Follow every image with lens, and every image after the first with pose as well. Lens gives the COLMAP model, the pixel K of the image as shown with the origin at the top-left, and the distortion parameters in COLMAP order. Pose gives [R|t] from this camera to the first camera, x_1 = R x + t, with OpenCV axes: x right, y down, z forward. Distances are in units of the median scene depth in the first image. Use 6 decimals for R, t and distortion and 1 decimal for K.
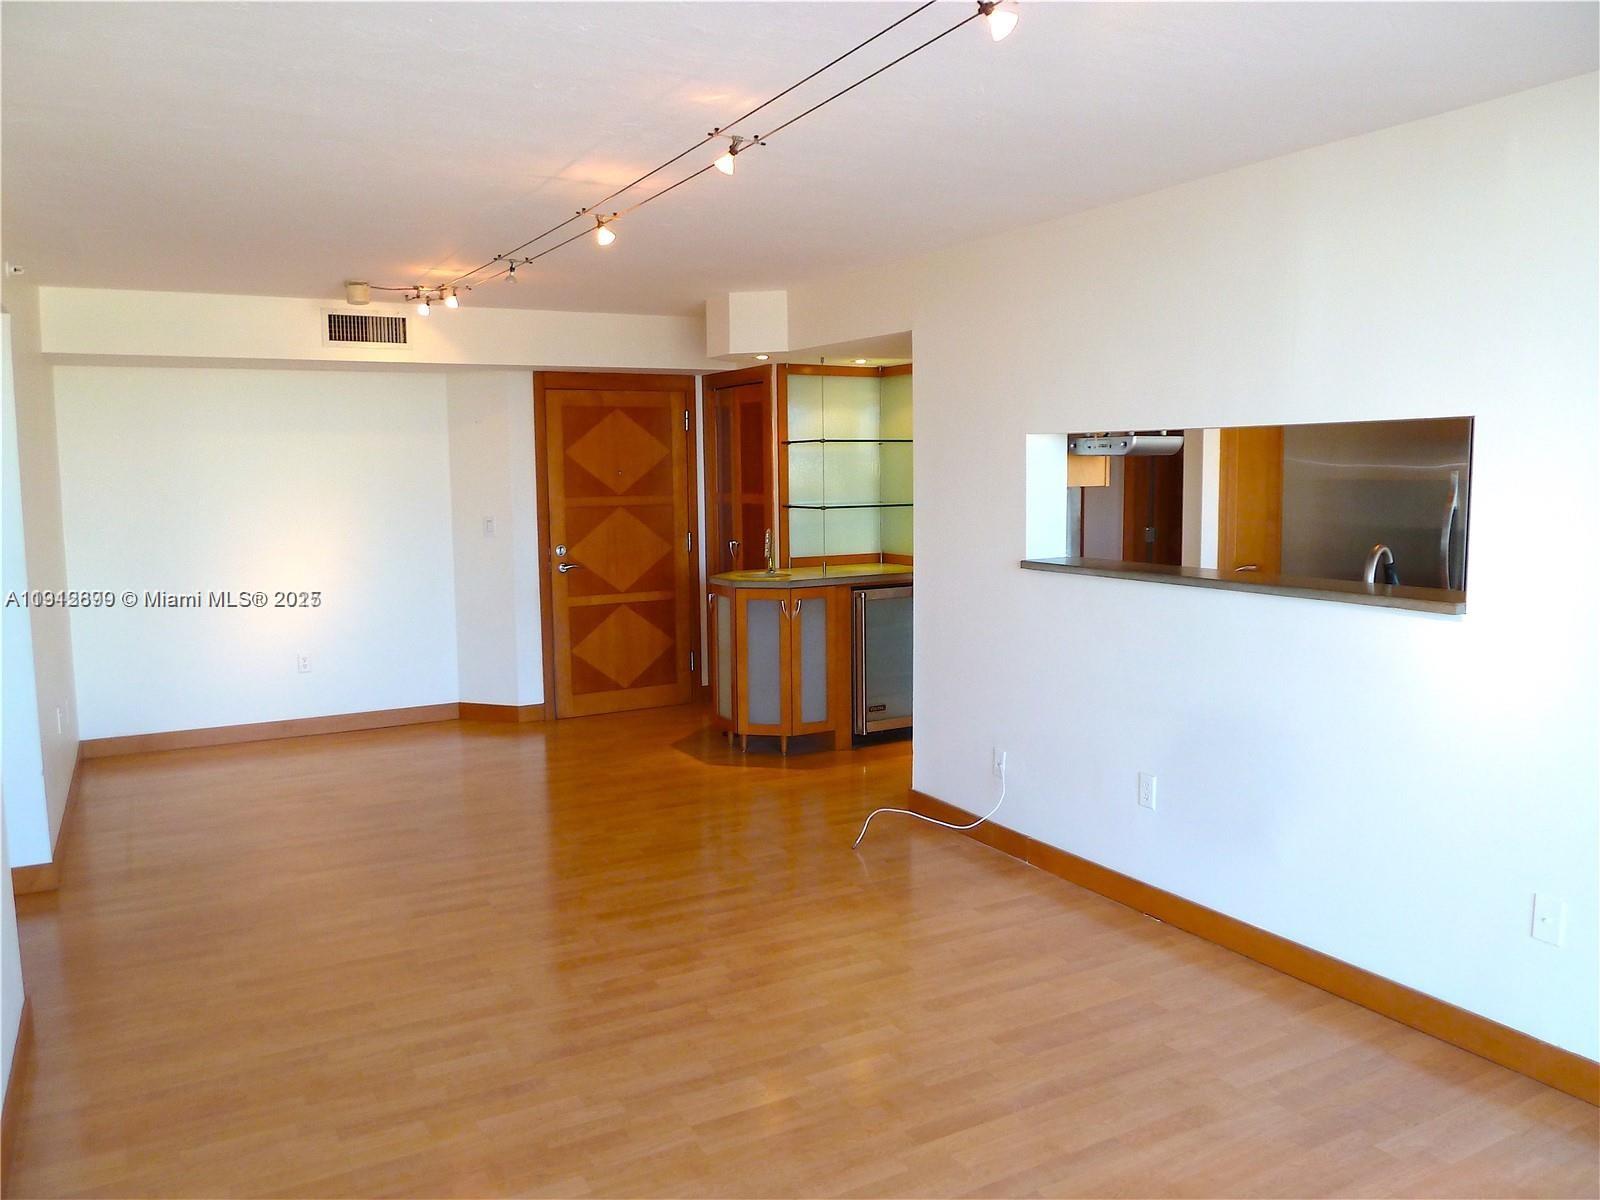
lens RADIAL K [[1220.6, 0, 794.1], [0, 1220.6, 598.5], [0, 0, 1]] dist [0.001452, 0.002593]
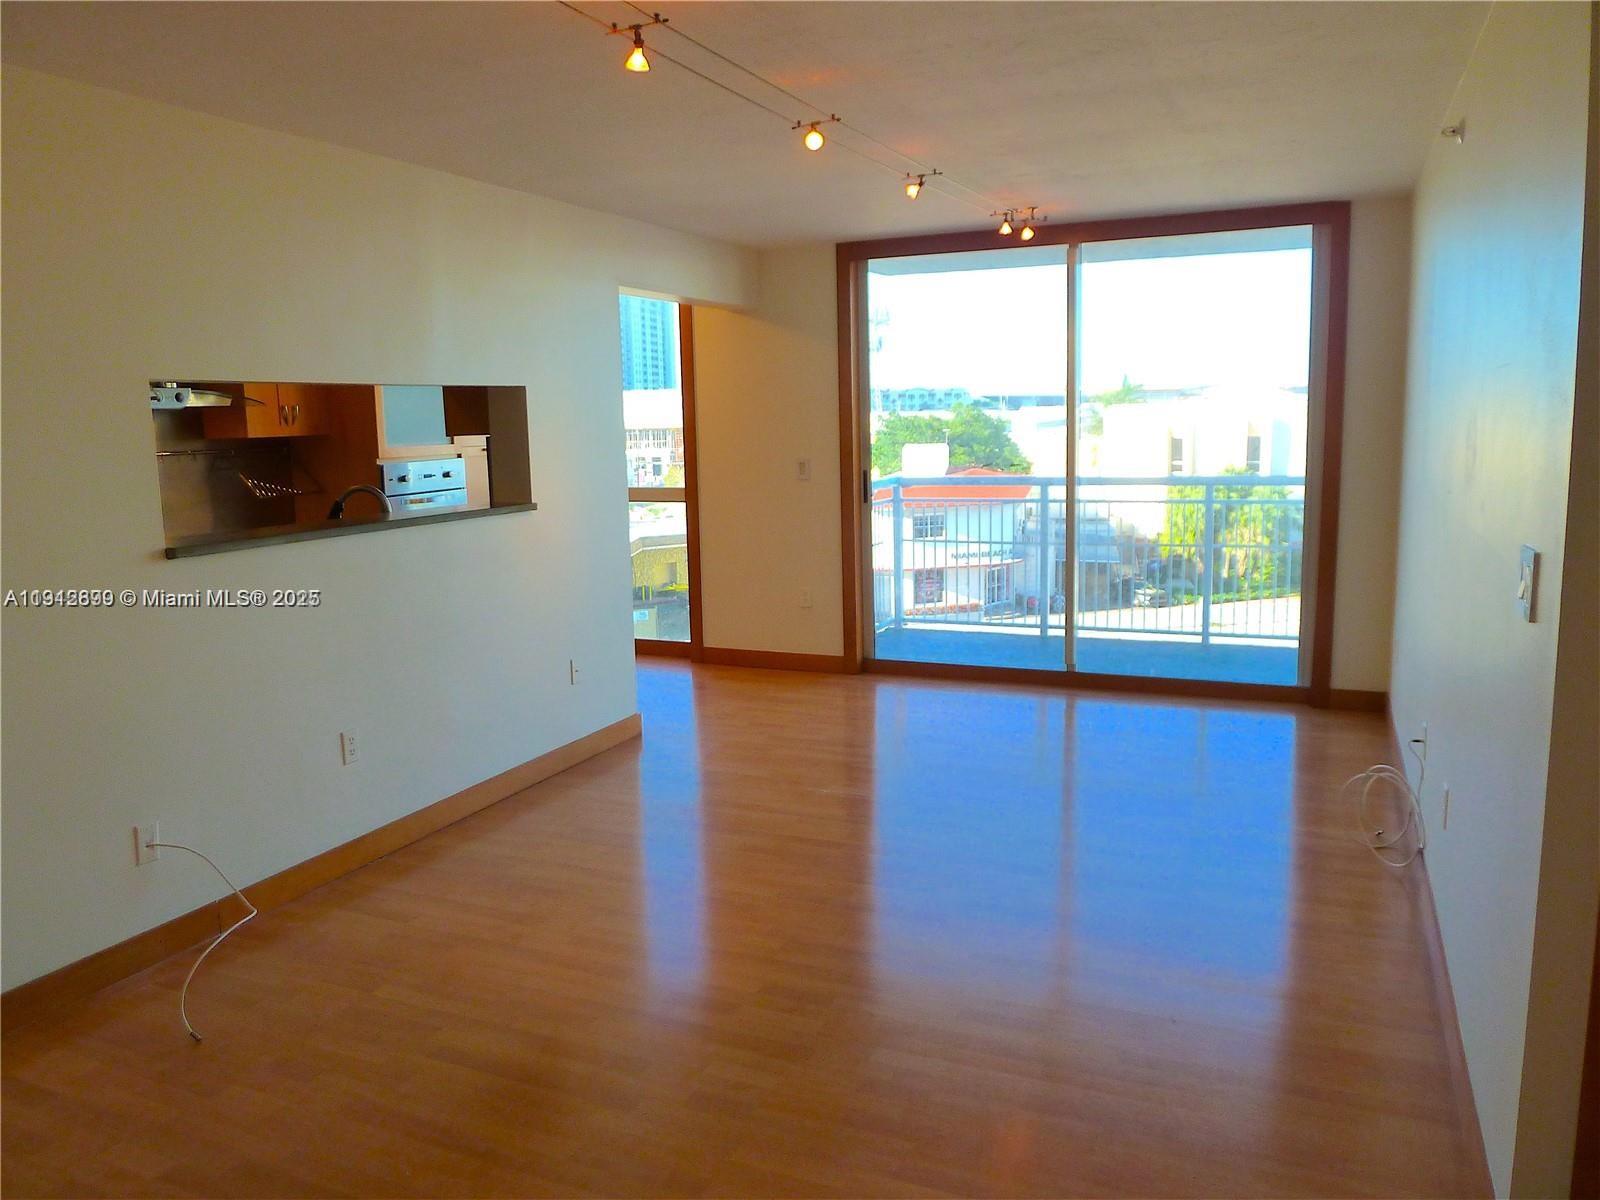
lens RADIAL K [[1220.6, 0, 794.1], [0, 1220.6, 598.5], [0, 0, 1]] dist [0.001452, 0.002593]
pose [[-0.613012, -0.091040, 0.784811, -0.723189], [0.111022, 0.973557, 0.199653, -0.122962], [-0.782234, 0.209521, -0.586695, 1.304542]]
